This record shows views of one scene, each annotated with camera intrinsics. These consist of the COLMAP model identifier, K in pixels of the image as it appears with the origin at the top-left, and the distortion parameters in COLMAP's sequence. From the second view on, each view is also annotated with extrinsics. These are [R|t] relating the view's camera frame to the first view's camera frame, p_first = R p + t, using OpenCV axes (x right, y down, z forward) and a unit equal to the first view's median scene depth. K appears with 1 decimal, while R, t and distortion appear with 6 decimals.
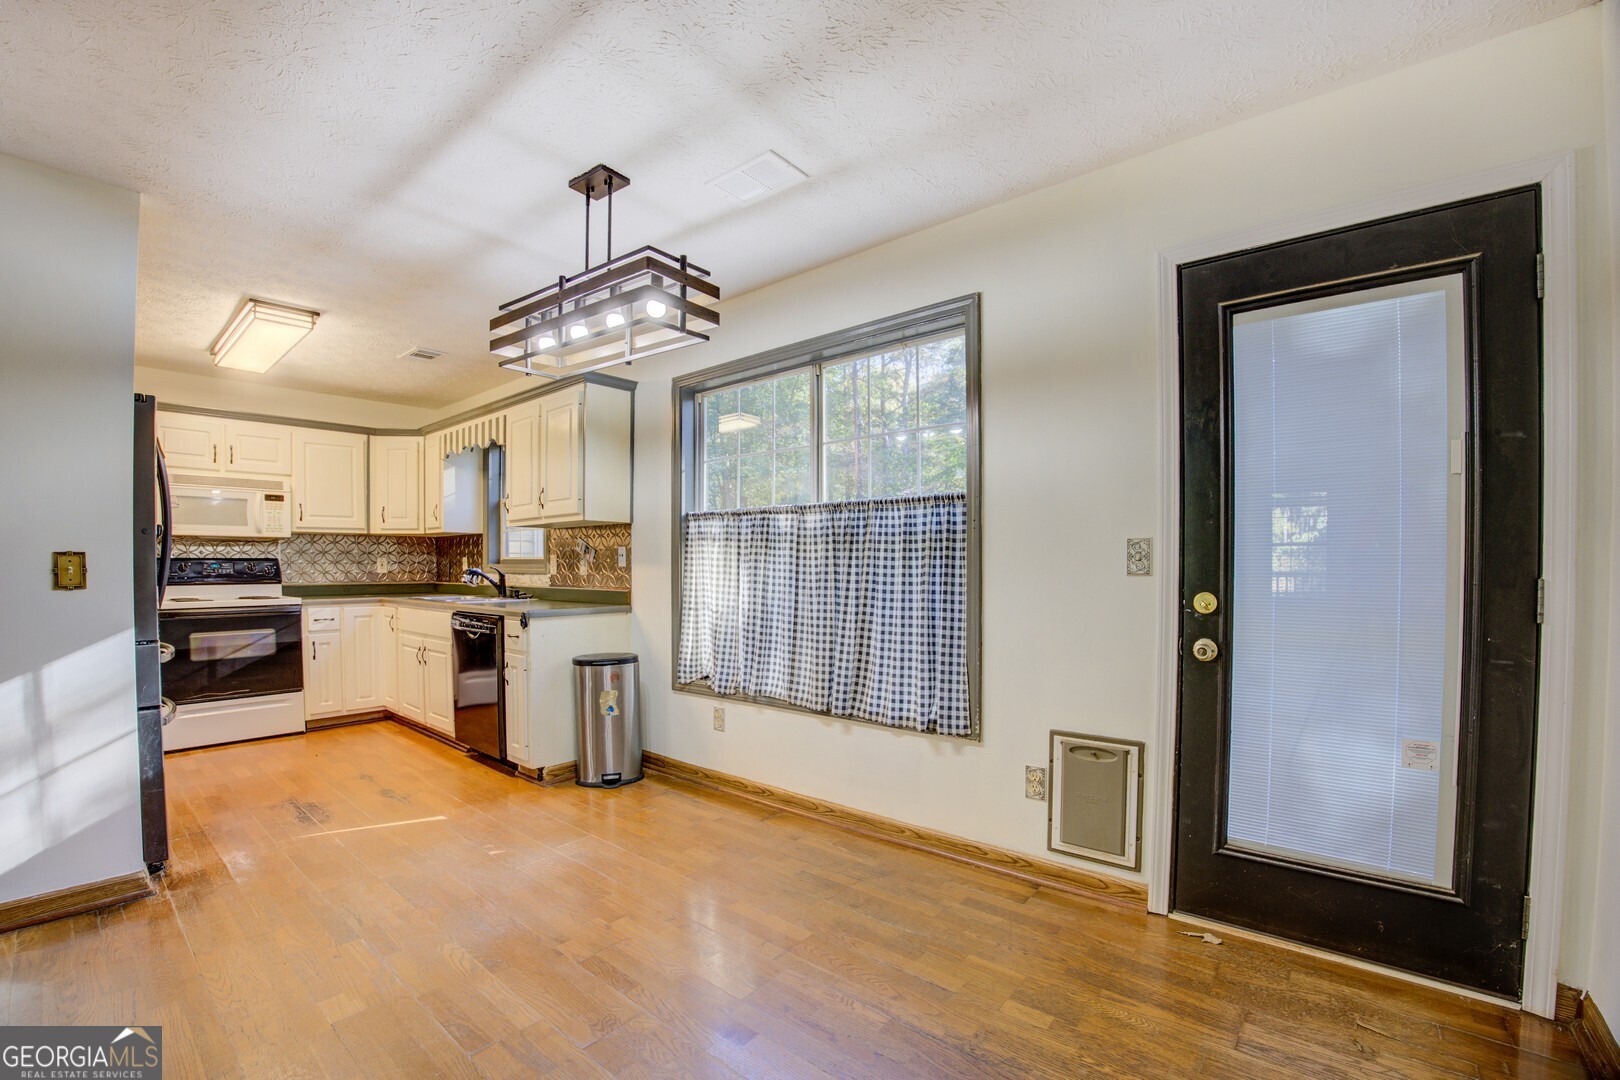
lens RADIAL K [[664.7, 0, 812.7], [0, 664.7, 573.4], [0, 0, 1]] dist [-0.074068, 0.009766]
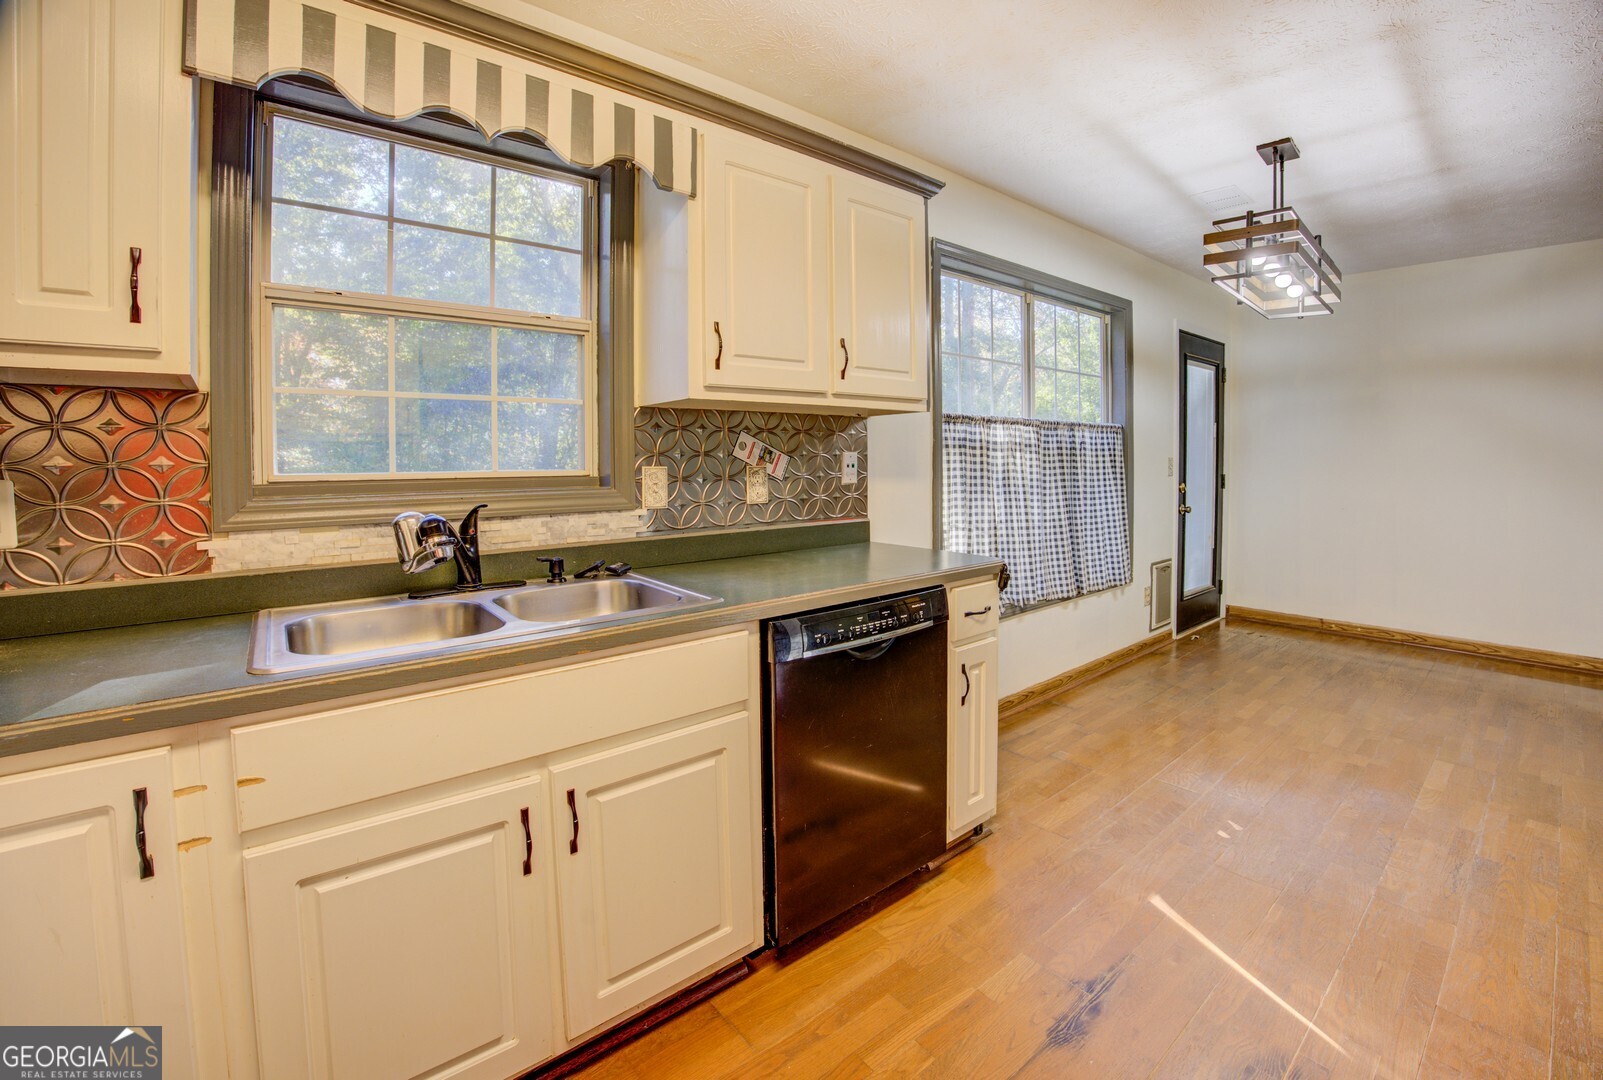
lens RADIAL K [[688.7, 0, 849.5], [0, 688.7, 468.4], [0, 0, 1]] dist [-0.027117, -0.000186]
pose [[0.144922, -0.012892, 0.989359, -1.267747], [0.016592, 0.999806, 0.010598, -0.042341], [-0.989304, 0.014880, 0.145107, 1.213011]]
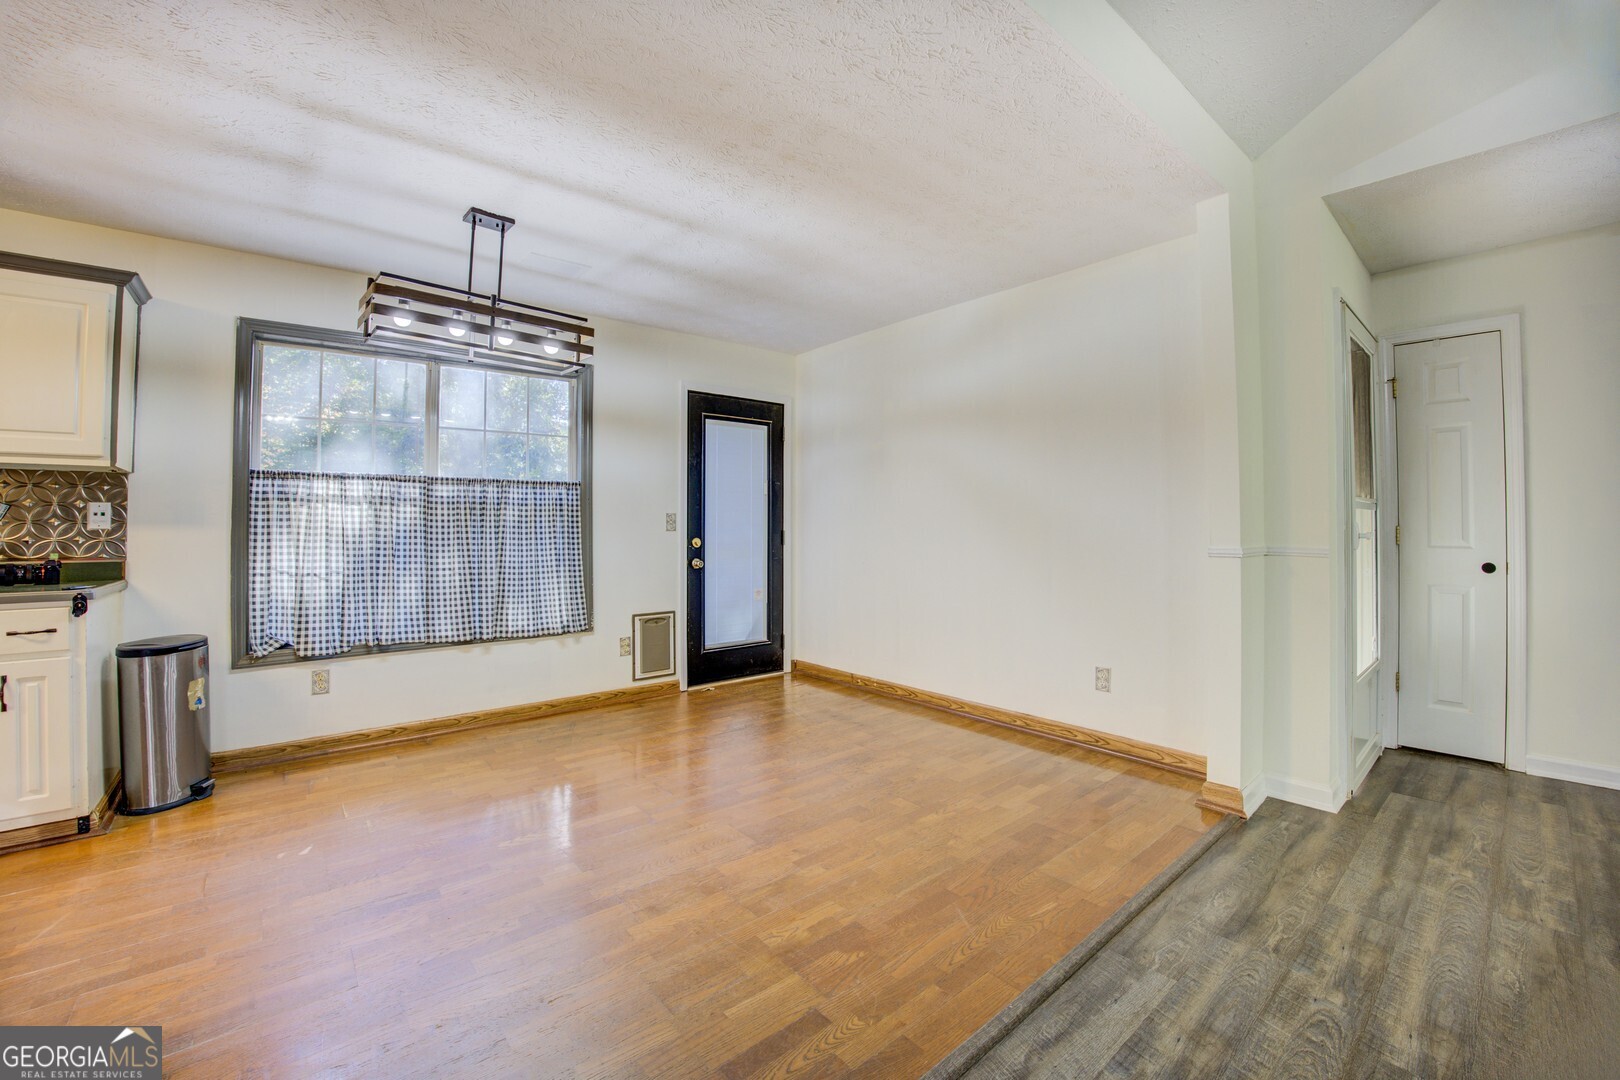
lens RADIAL K [[664.7, 0, 812.1], [0, 664.7, 517.0], [0, 0, 1]] dist [-0.074068, 0.009766]
pose [[0.186775, 0.014401, 0.982297, -1.090132], [0.017173, 0.999692, -0.017921, 0.002867], [-0.982253, 0.020216, 0.186470, 0.115124]]
